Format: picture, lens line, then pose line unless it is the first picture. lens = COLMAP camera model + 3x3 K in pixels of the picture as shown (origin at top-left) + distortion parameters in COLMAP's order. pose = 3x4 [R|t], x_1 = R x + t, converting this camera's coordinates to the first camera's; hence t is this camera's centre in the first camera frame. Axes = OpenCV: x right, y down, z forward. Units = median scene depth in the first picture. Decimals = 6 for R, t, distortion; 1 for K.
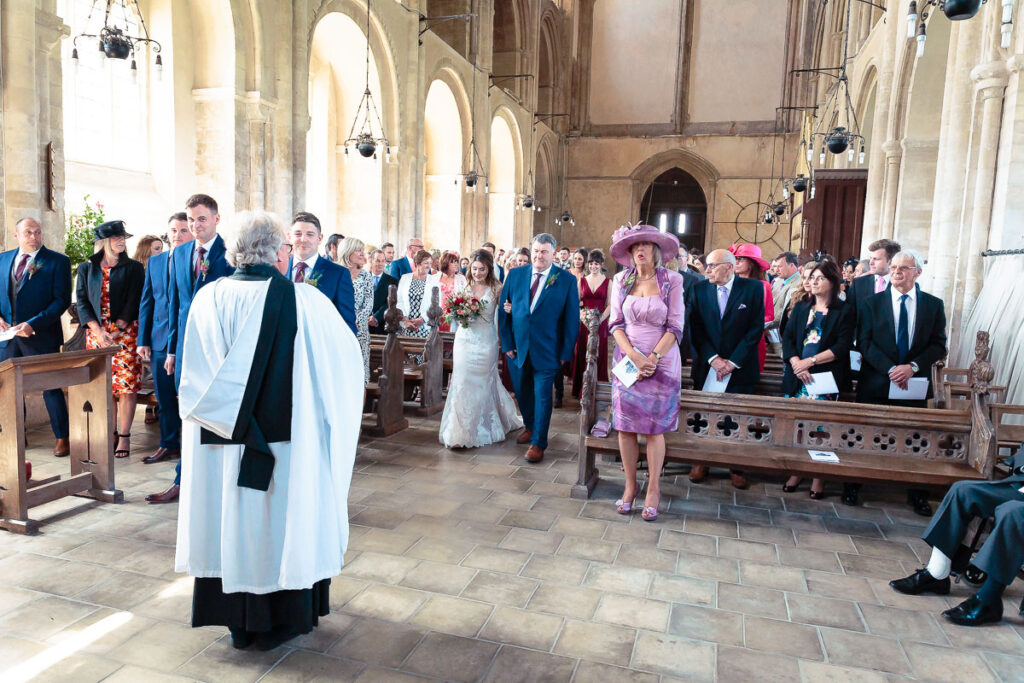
lens RADIAL K [[728.6, 0, 511.5], [0, 728.6, 342.8], [0, 0, 1]] dist [0.014255, -0.020448]
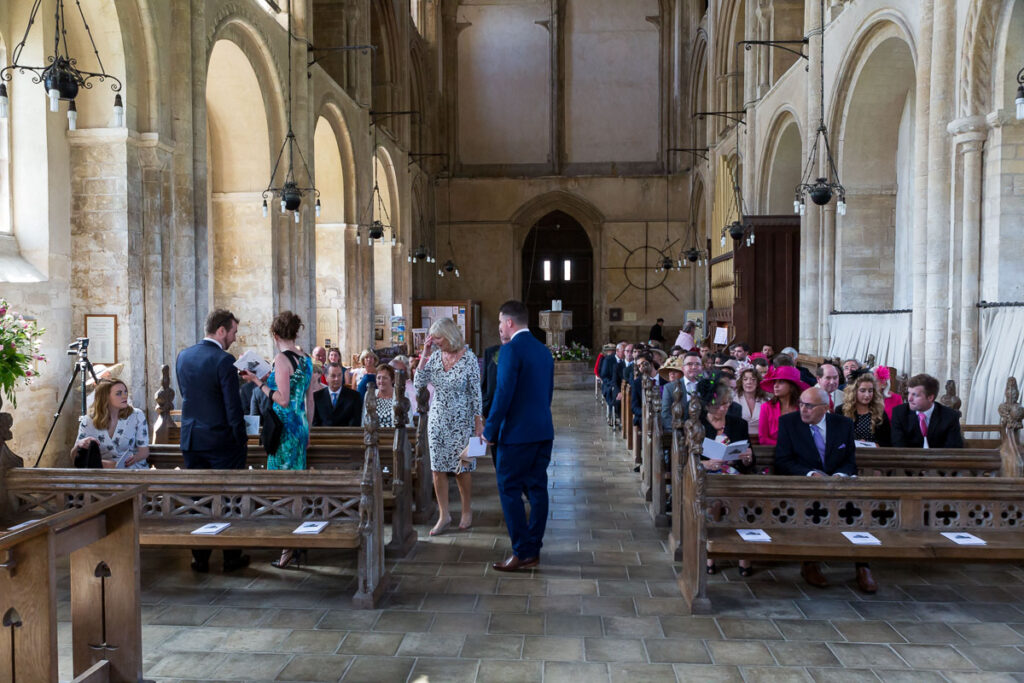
lens RADIAL K [[814.4, 0, 511.1], [0, 814.4, 344.3], [0, 0, 1]] dist [-0.028170, 0.034471]
pose [[0.974165, -0.045772, 0.221150, -0.161261], [0.060515, 0.996341, -0.060353, -0.029311], [-0.217579, 0.072176, 0.973370, 0.049154]]
